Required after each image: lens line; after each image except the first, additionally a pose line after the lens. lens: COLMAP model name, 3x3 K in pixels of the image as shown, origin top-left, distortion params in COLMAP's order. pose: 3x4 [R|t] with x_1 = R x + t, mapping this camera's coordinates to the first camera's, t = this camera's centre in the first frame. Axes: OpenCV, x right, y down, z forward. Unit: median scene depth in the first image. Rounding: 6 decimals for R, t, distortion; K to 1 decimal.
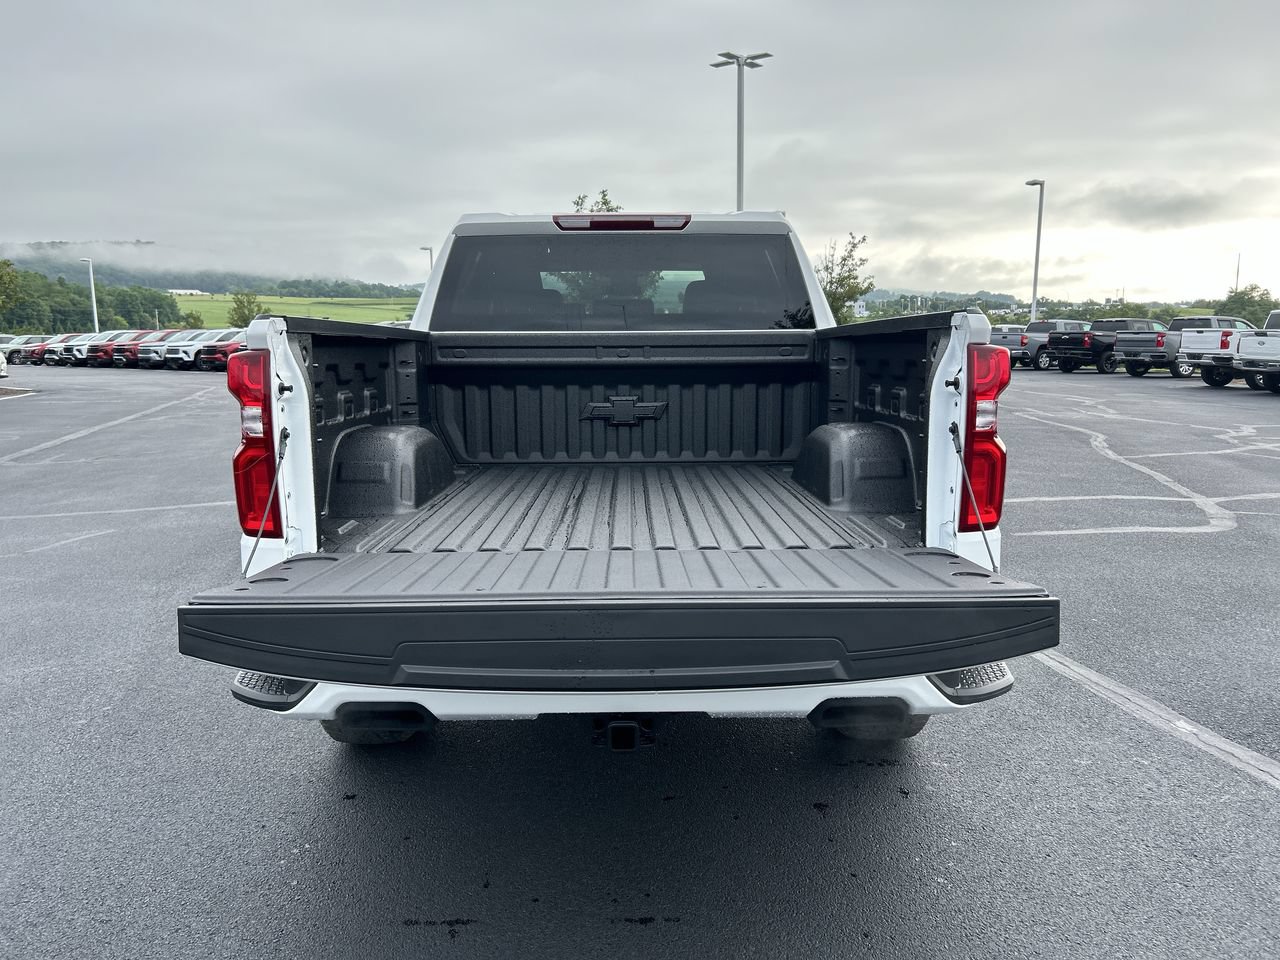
lens RADIAL K [[957.0, 0, 635.3], [0, 957.0, 483.9], [0, 0, 1]] dist [0.072406, -0.077249]
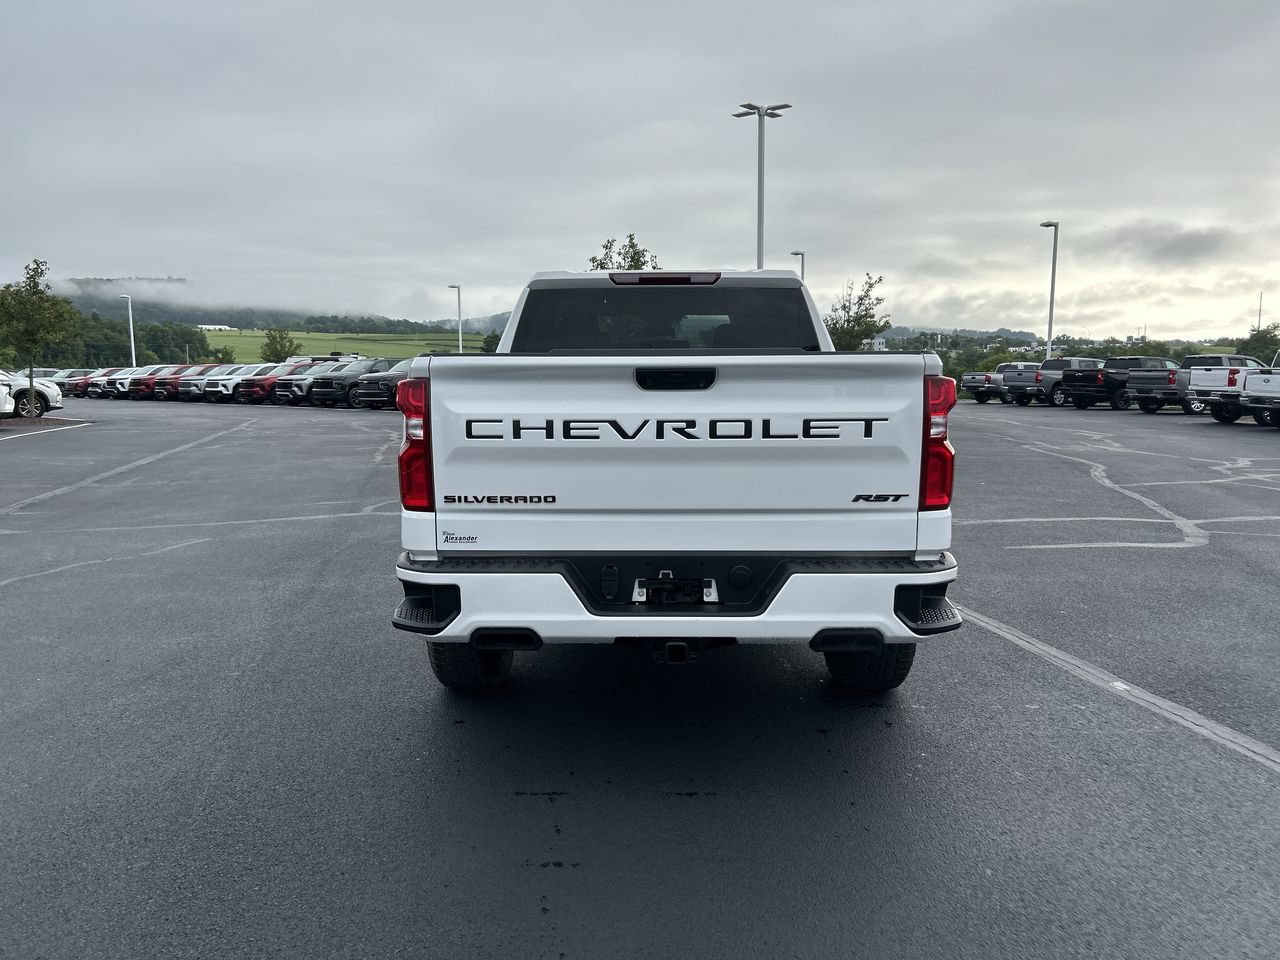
lens RADIAL K [[957.0, 0, 636.6], [0, 957.0, 483.8], [0, 0, 1]] dist [0.072406, -0.077249]
pose [[0.999797, 0.005950, -0.019249, -0.024908], [-0.006648, 0.999315, -0.036412, 0.036402], [0.019020, 0.036533, 0.999151, -0.221475]]
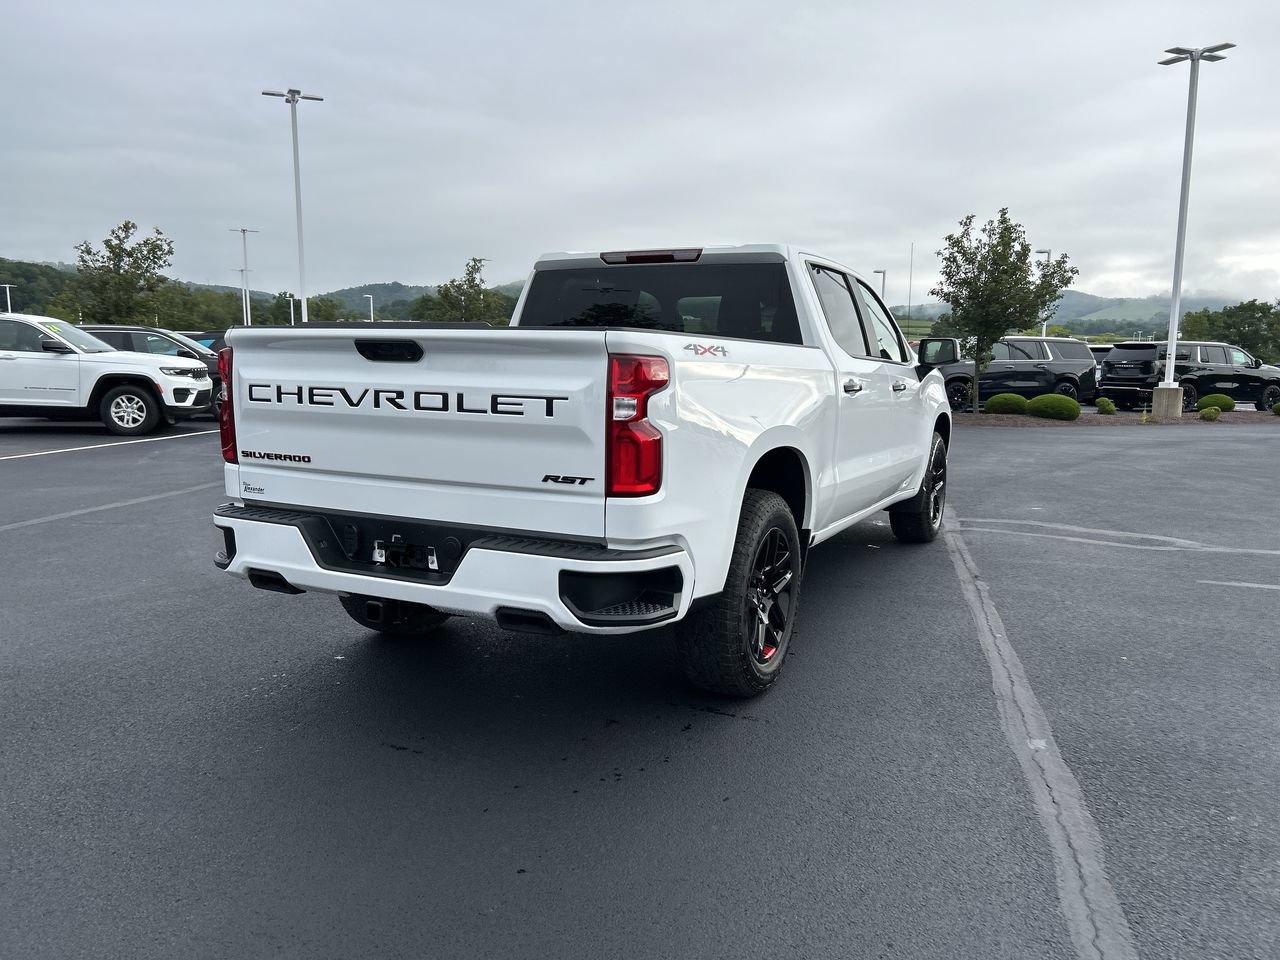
lens RADIAL K [[957.0, 0, 638.1], [0, 957.0, 490.6], [0, 0, 1]] dist [0.072406, -0.077249]
pose [[0.889638, 0.083660, -0.448937, 0.543126], [-0.090918, 0.995844, 0.005408, 0.017399], [0.447524, 0.036005, 0.893547, -0.080781]]
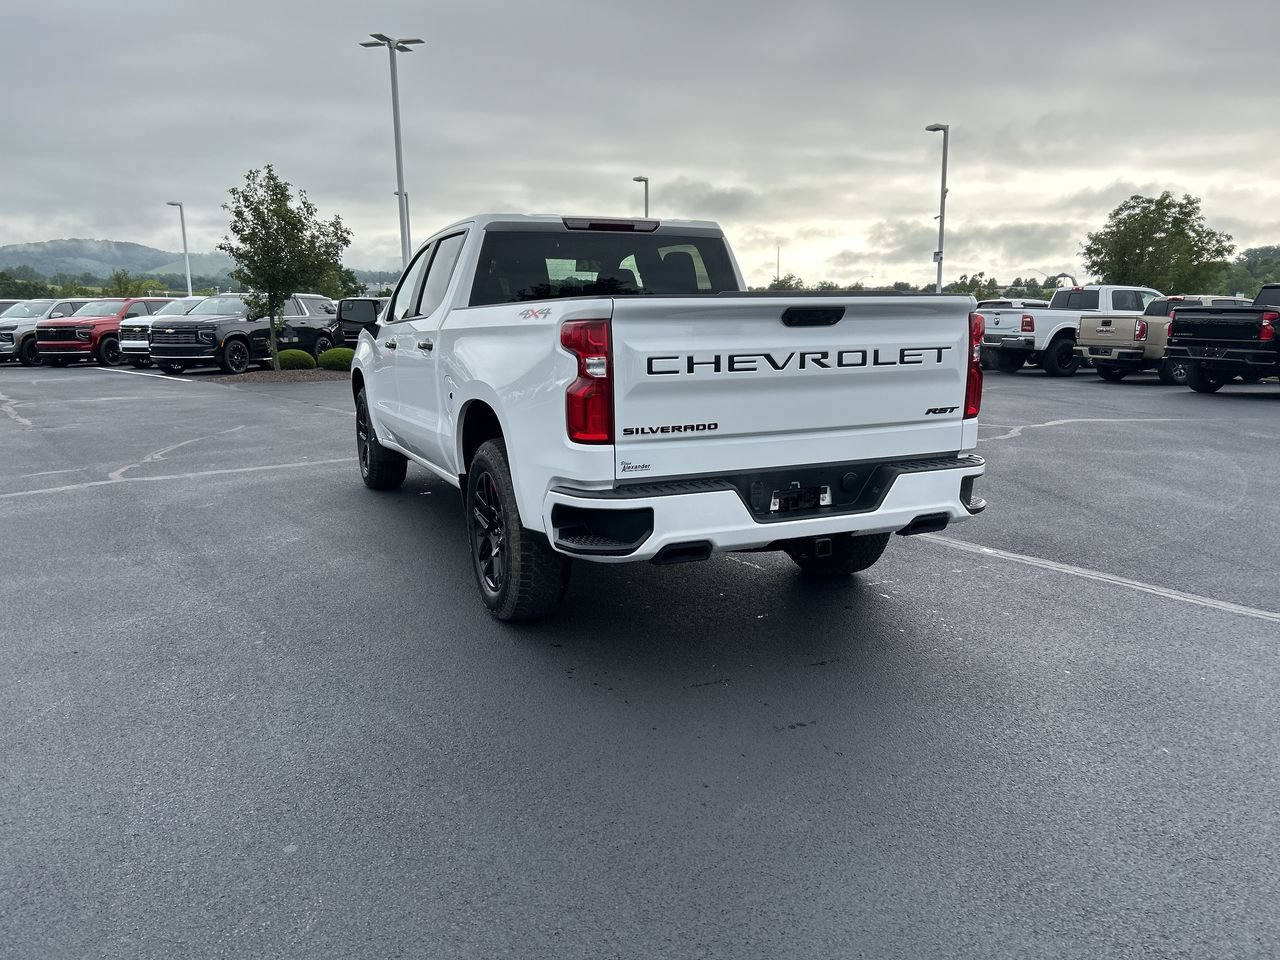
lens RADIAL K [[957.0, 0, 641.3], [0, 957.0, 486.0], [0, 0, 1]] dist [0.072406, -0.077249]
pose [[0.916706, -0.073925, 0.392663, -0.520646], [0.065900, 0.997250, 0.033898, 0.041751], [-0.394089, -0.005198, 0.919057, -0.226572]]
